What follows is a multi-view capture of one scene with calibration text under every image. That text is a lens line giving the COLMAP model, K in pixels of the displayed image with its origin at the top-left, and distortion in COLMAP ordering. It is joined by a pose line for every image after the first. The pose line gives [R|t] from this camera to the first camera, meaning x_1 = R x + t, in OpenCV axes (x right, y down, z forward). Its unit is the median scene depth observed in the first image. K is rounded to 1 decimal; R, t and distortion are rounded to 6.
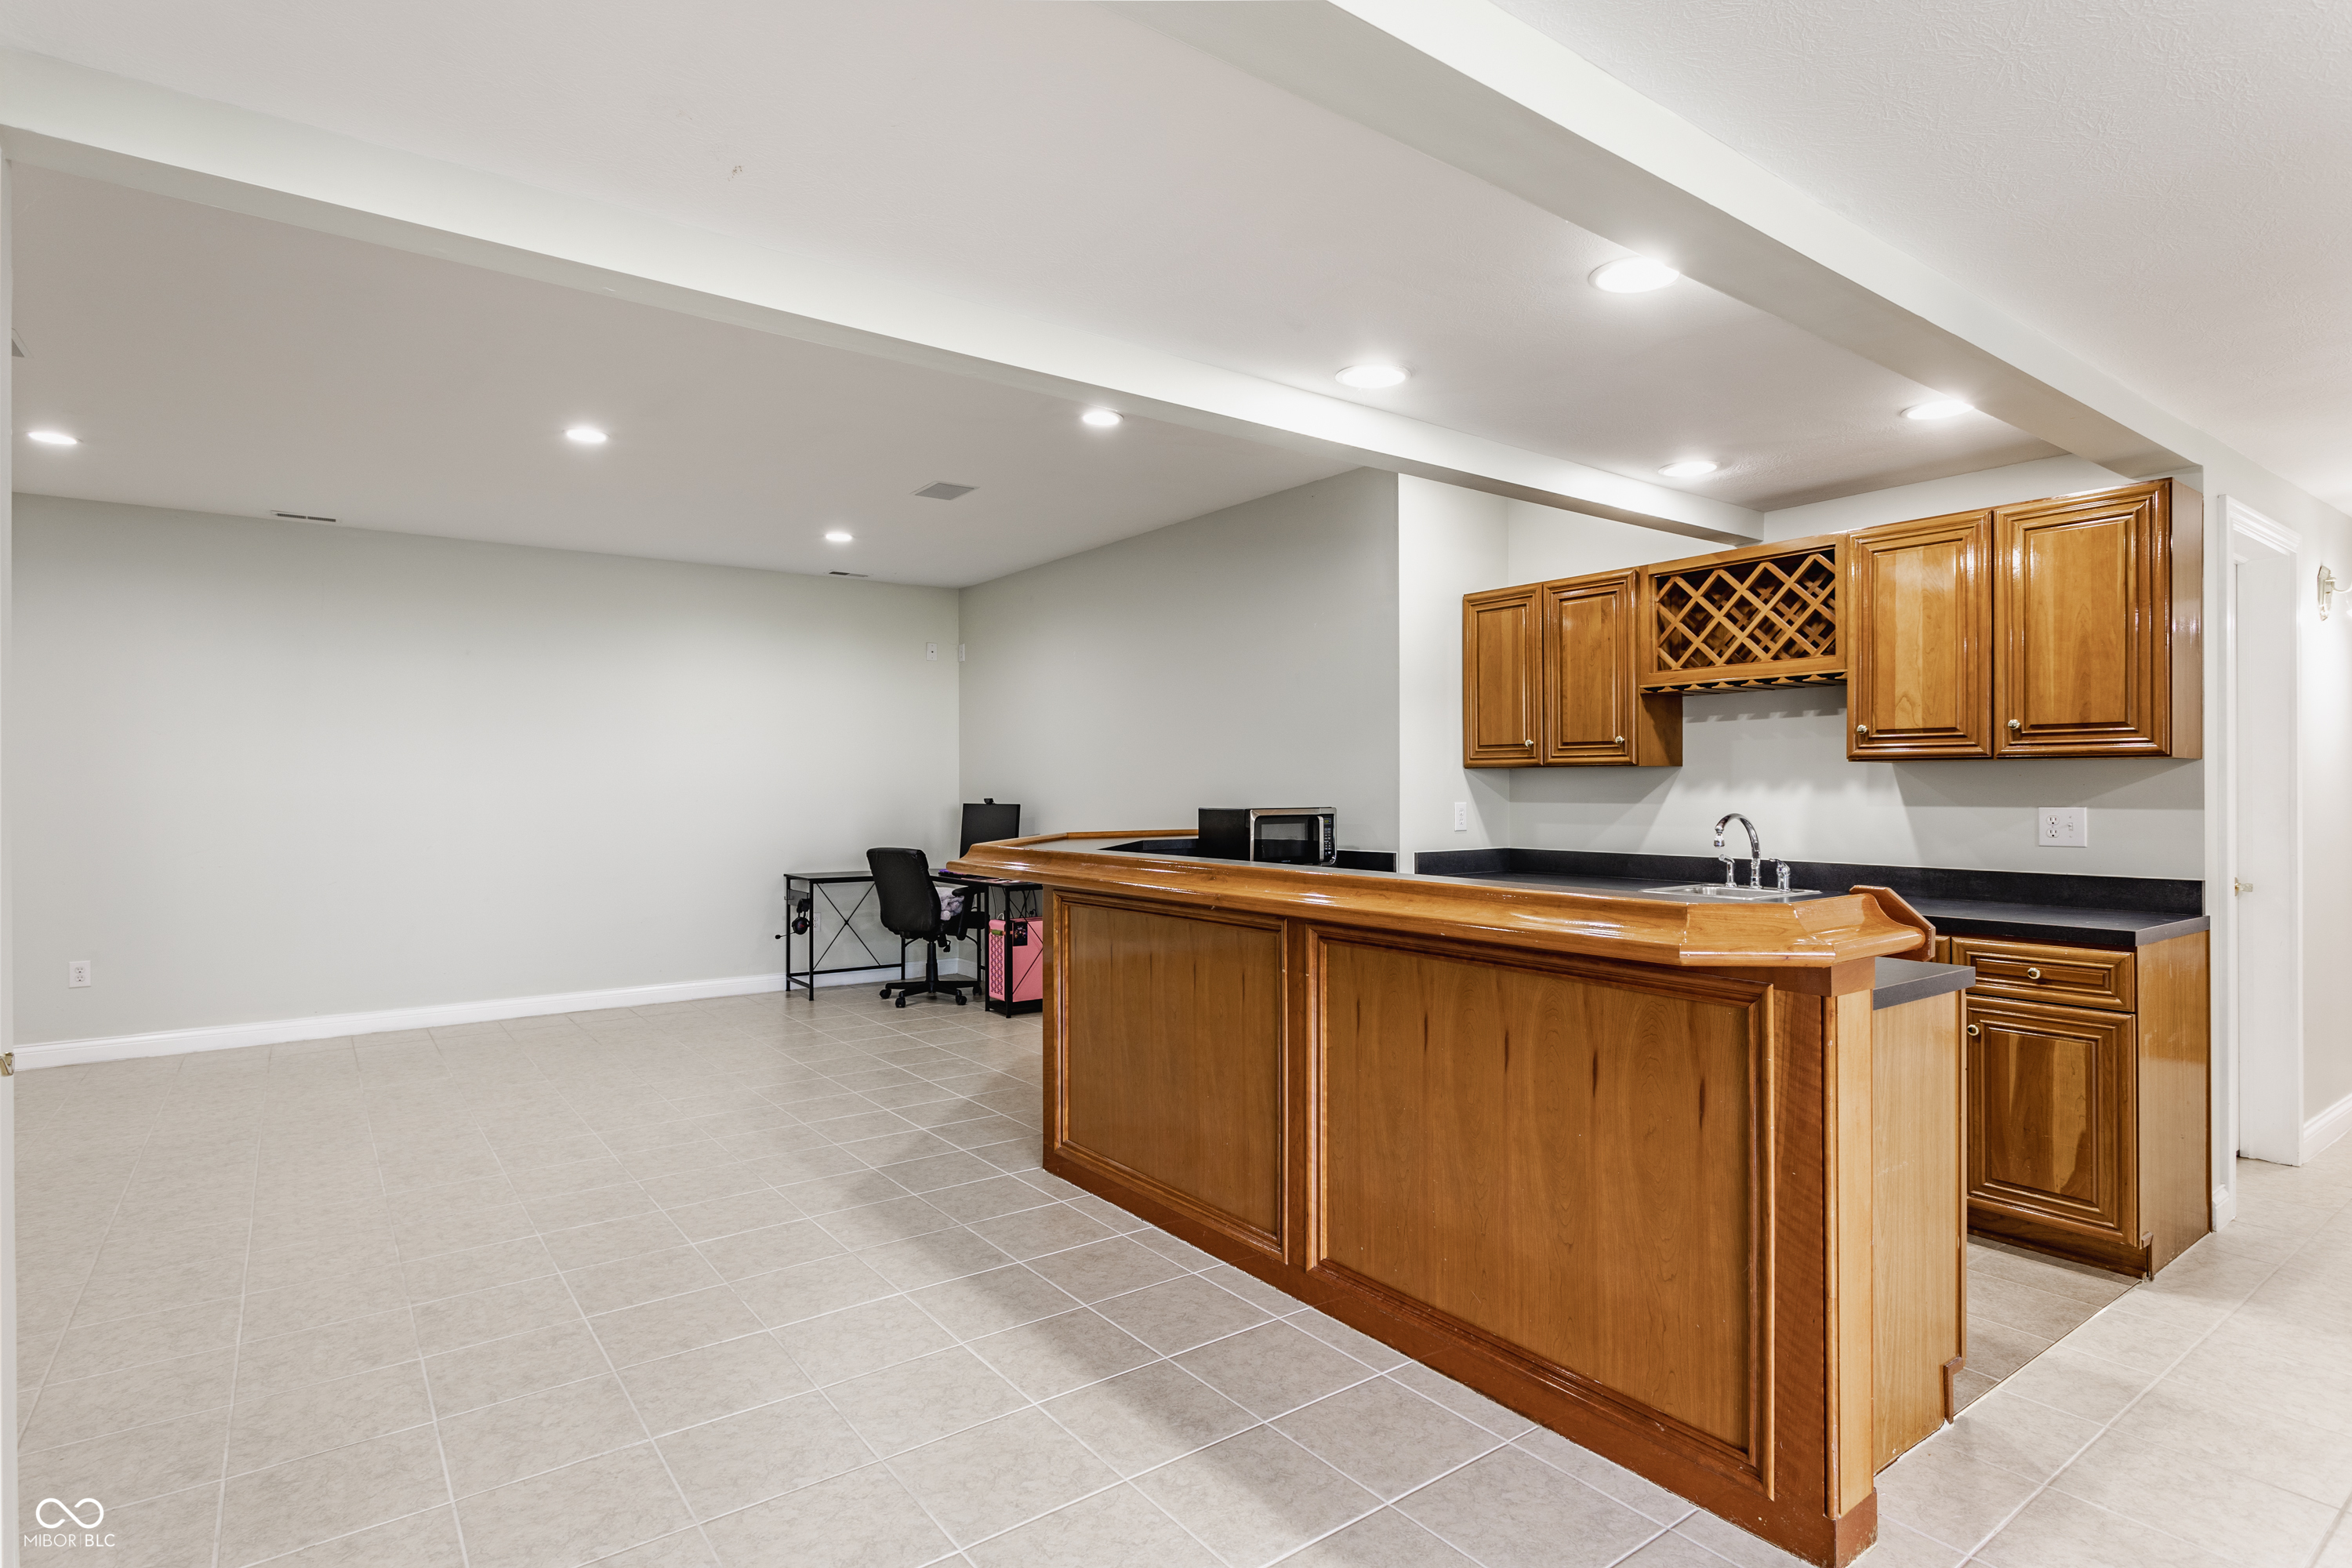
lens RADIAL K [[1249.0, 0, 1165.0], [0, 1249.0, 789.4], [0, 0, 1]] dist [0.052734, 0.000713]
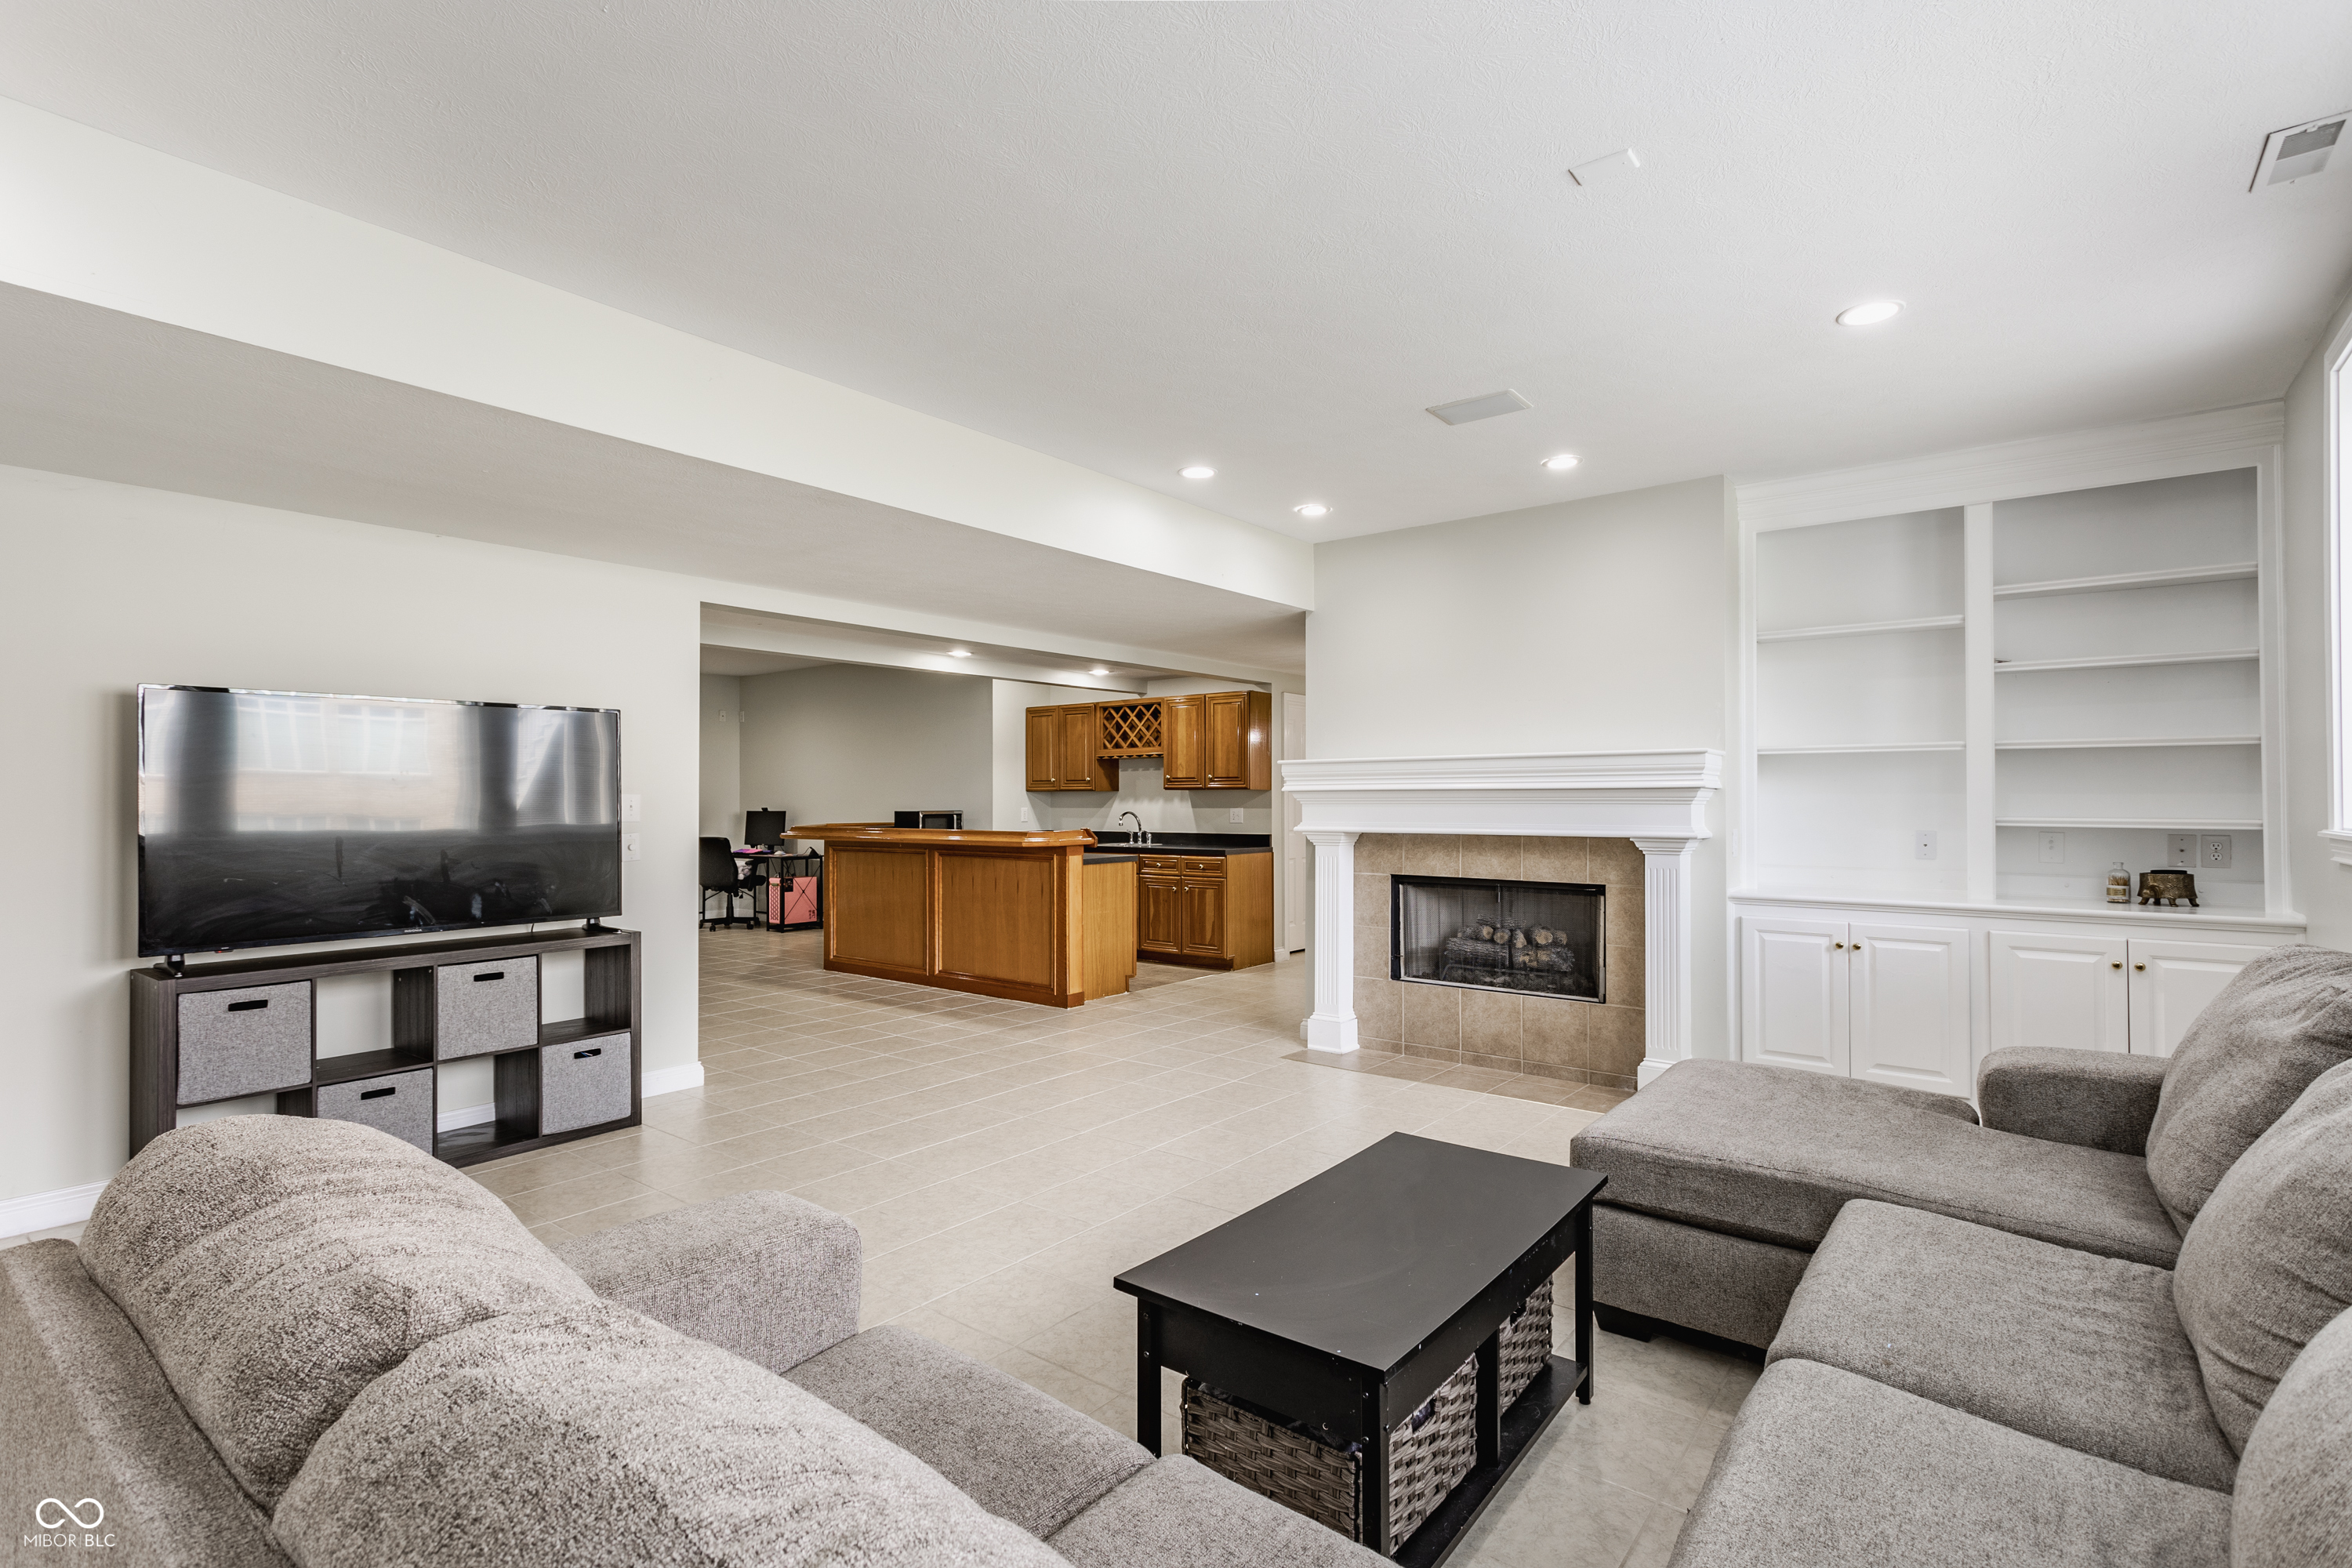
lens RADIAL K [[1132.0, 0, 1167.8], [0, 1132.0, 783.1], [0, 0, 1]] dist [-0.005510, -0.000362]
pose [[0.965019, 0.002647, 0.262168, -0.029492], [0.002045, 0.999843, -0.017621, 0.002845], [-0.262173, 0.017540, 0.964861, -0.989300]]
